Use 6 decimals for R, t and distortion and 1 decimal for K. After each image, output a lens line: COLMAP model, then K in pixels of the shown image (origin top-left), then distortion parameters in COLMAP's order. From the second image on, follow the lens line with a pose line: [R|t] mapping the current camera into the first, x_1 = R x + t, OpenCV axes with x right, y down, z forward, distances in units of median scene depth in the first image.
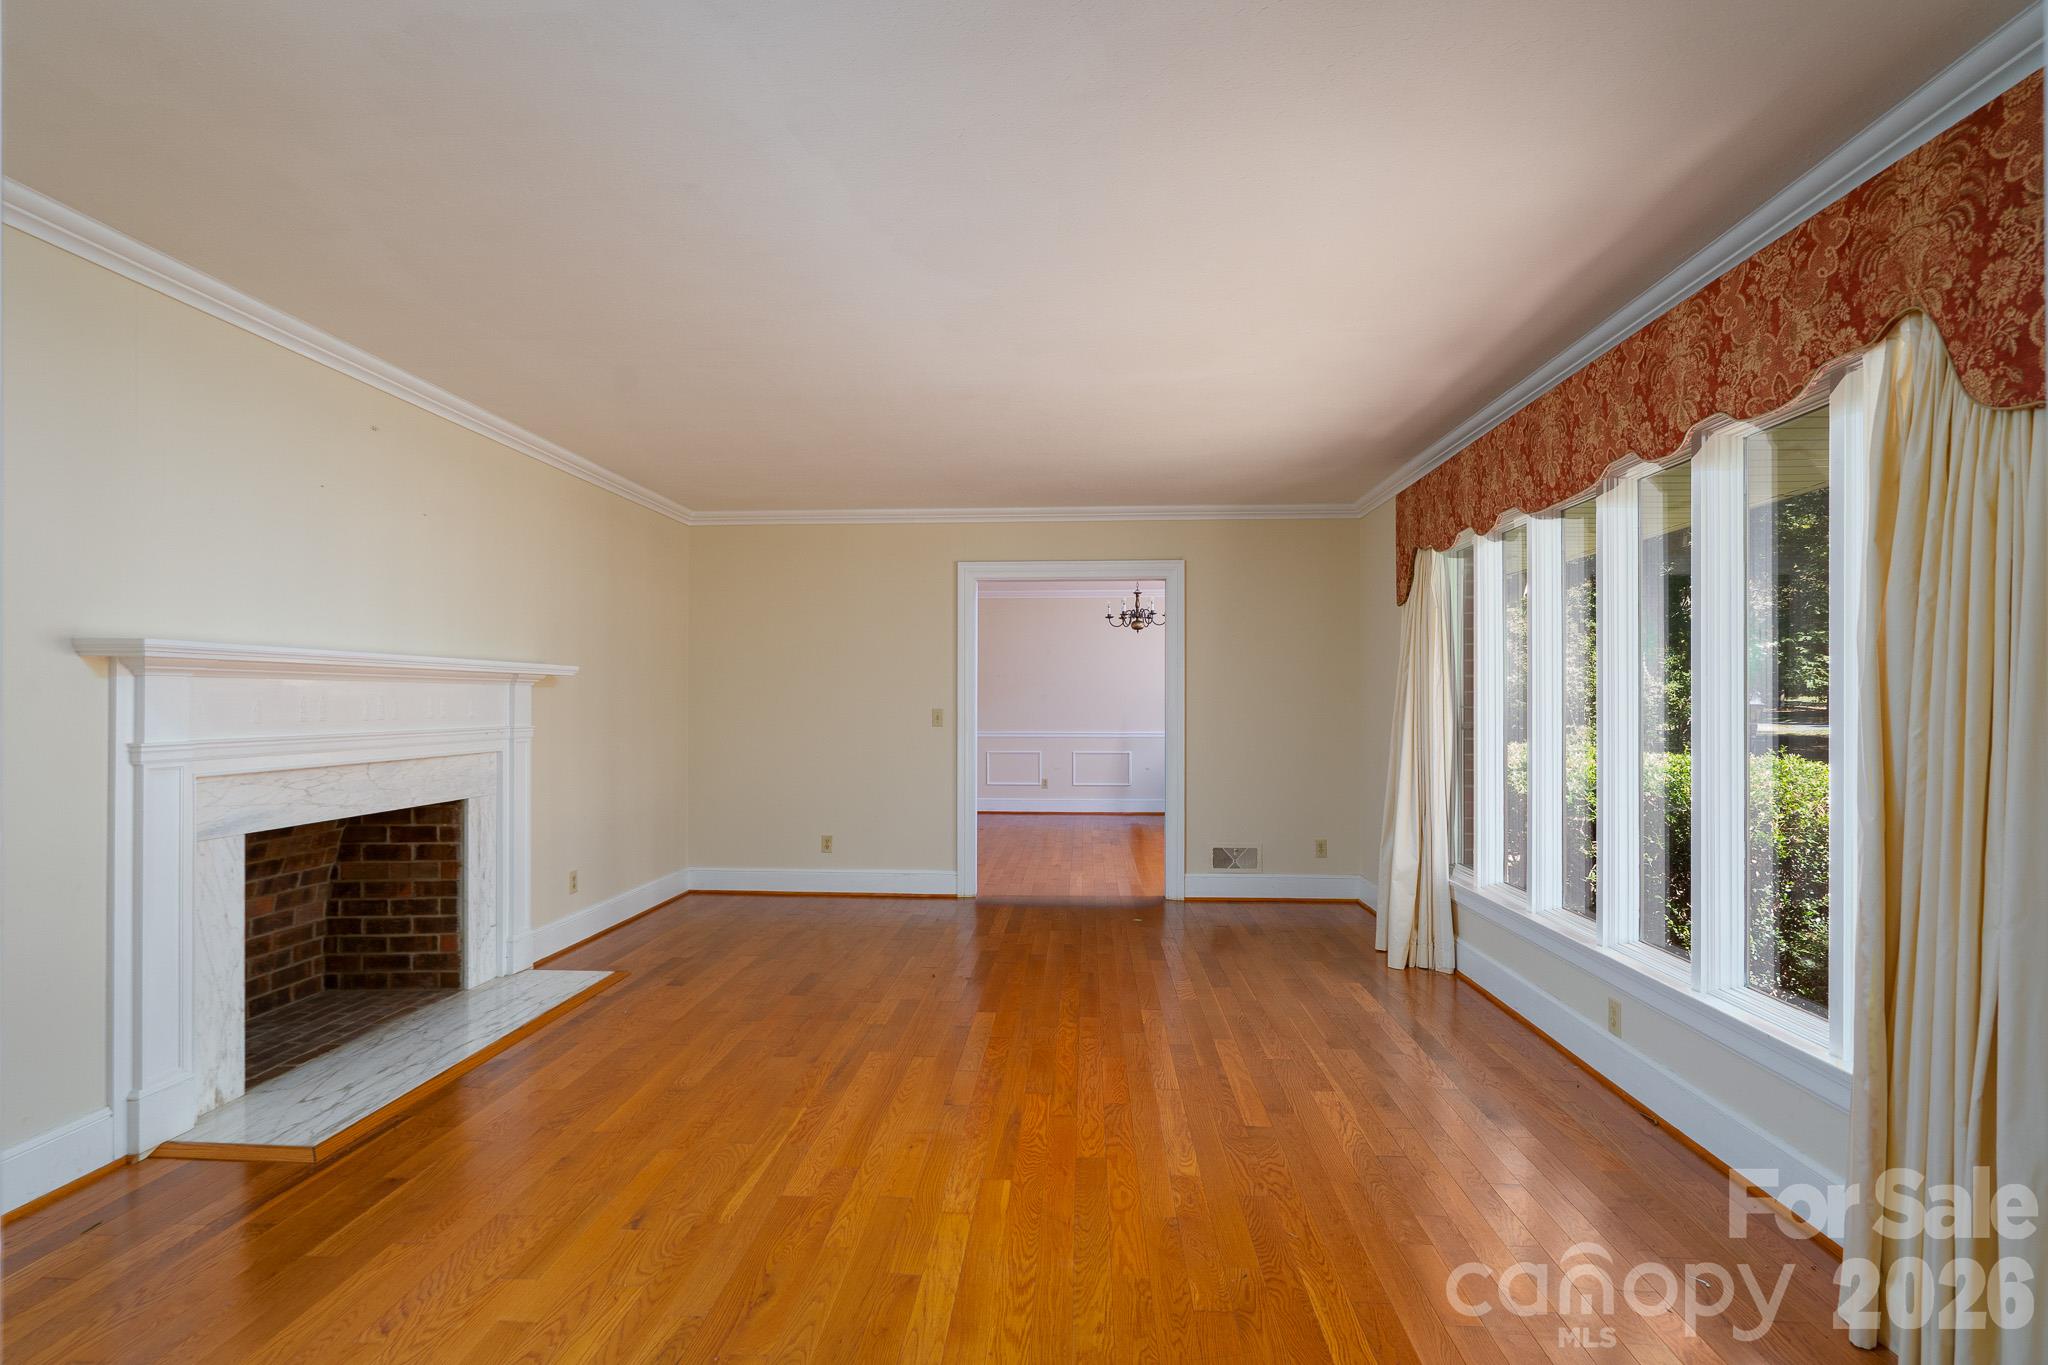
lens RADIAL K [[976.2, 0, 1022.3], [0, 976.2, 693.2], [0, 0, 1]] dist [0.001131, -0.000075]
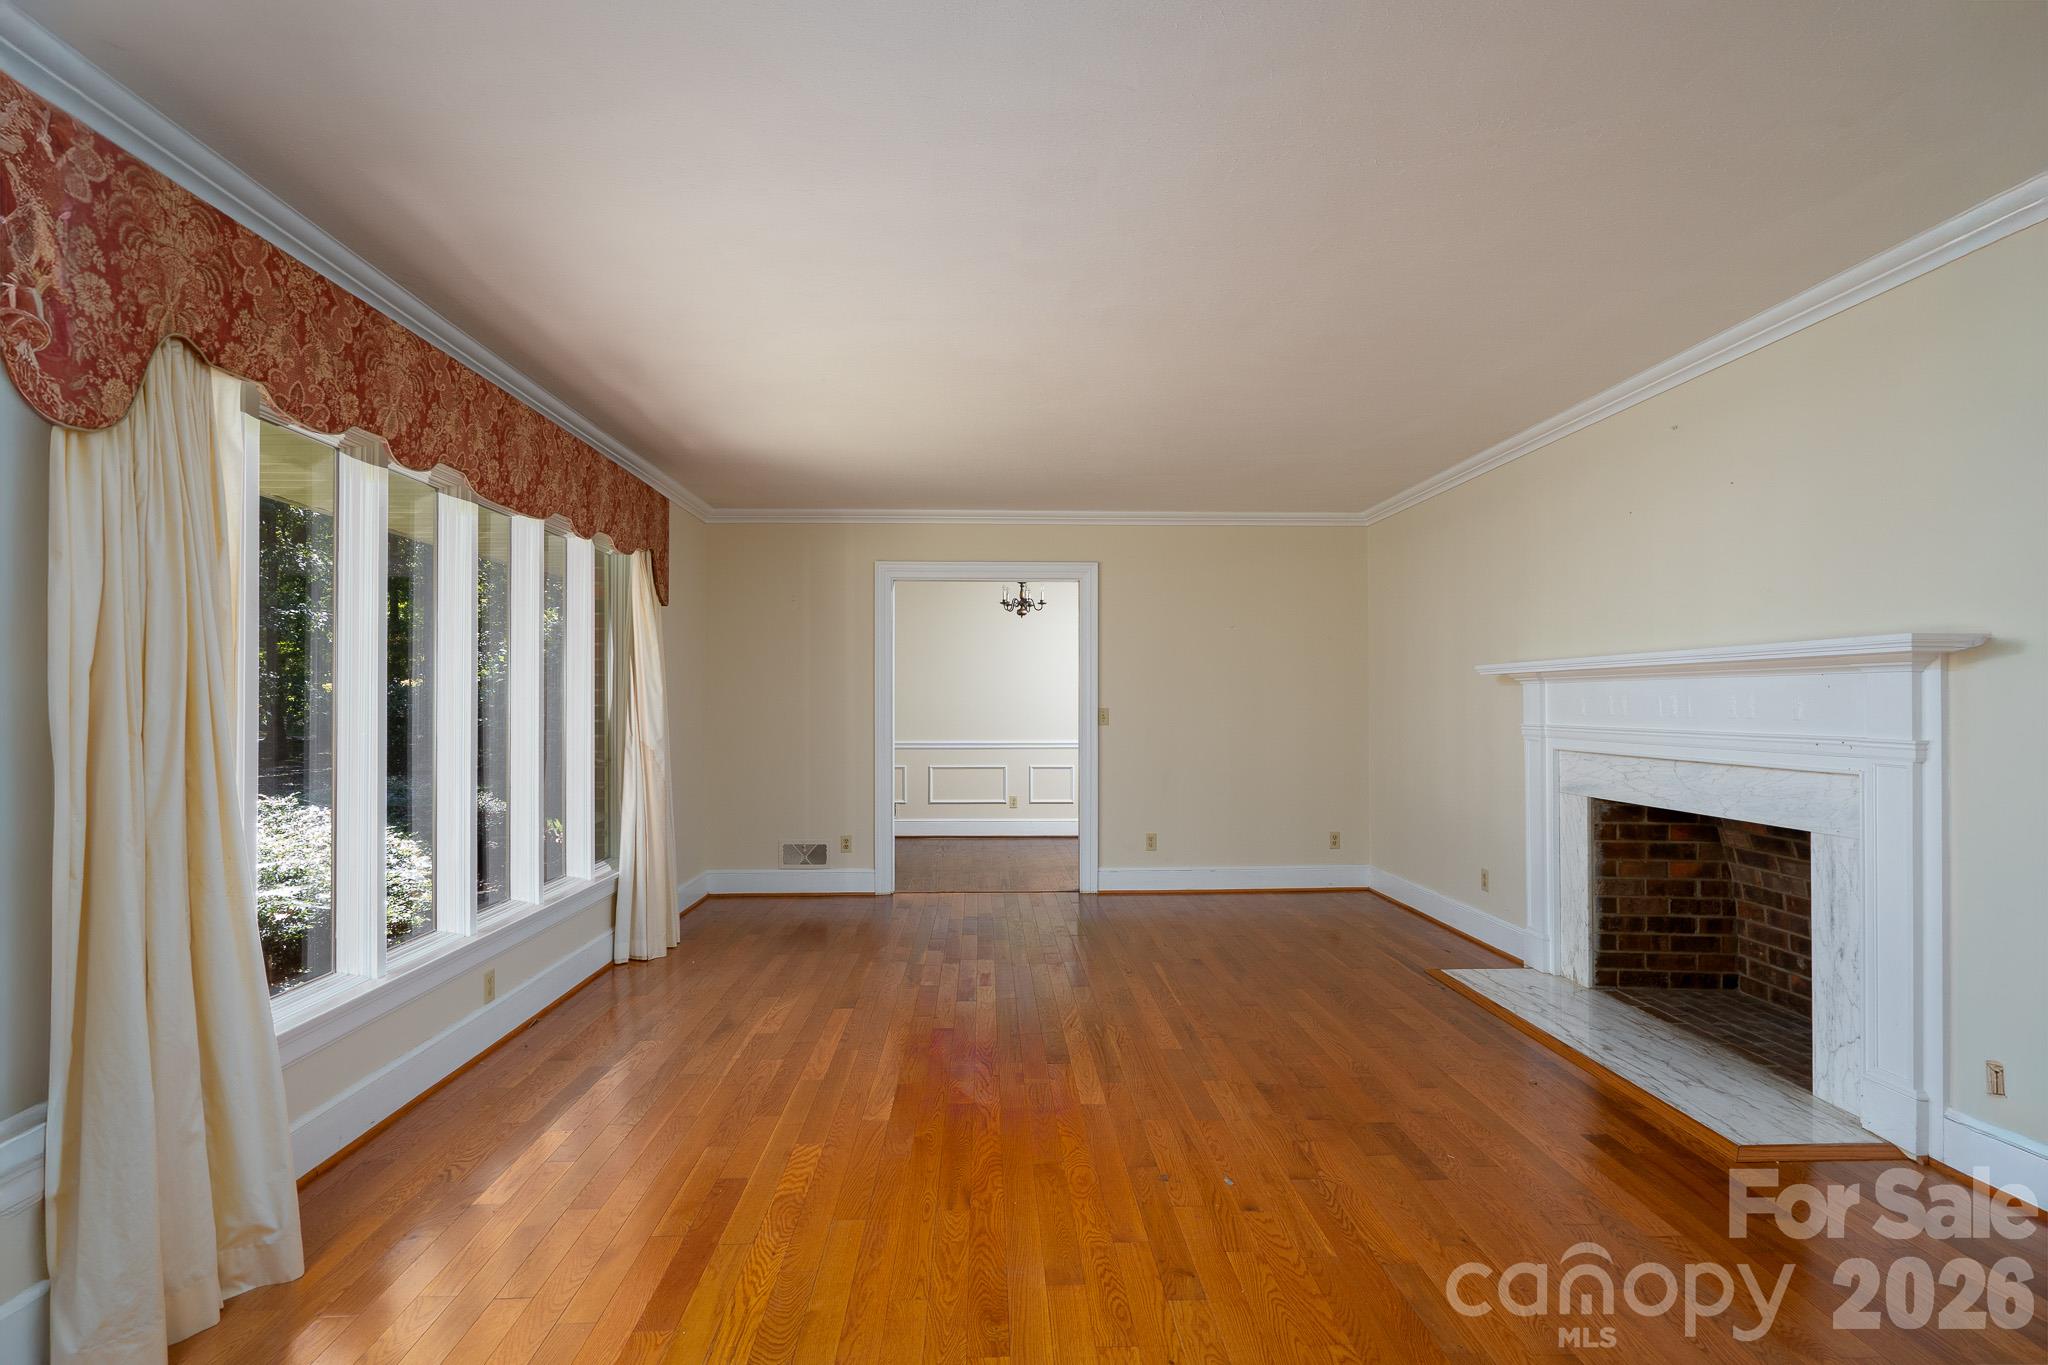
lens RADIAL K [[976.2, 0, 1023.1], [0, 976.2, 697.7], [0, 0, 1]] dist [0.001131, -0.000075]
pose [[-0.994377, 0.001693, -0.105881, 0.110531], [0.002868, 0.999936, -0.010943, 0.016644], [0.105855, -0.011185, -0.994319, 1.957342]]
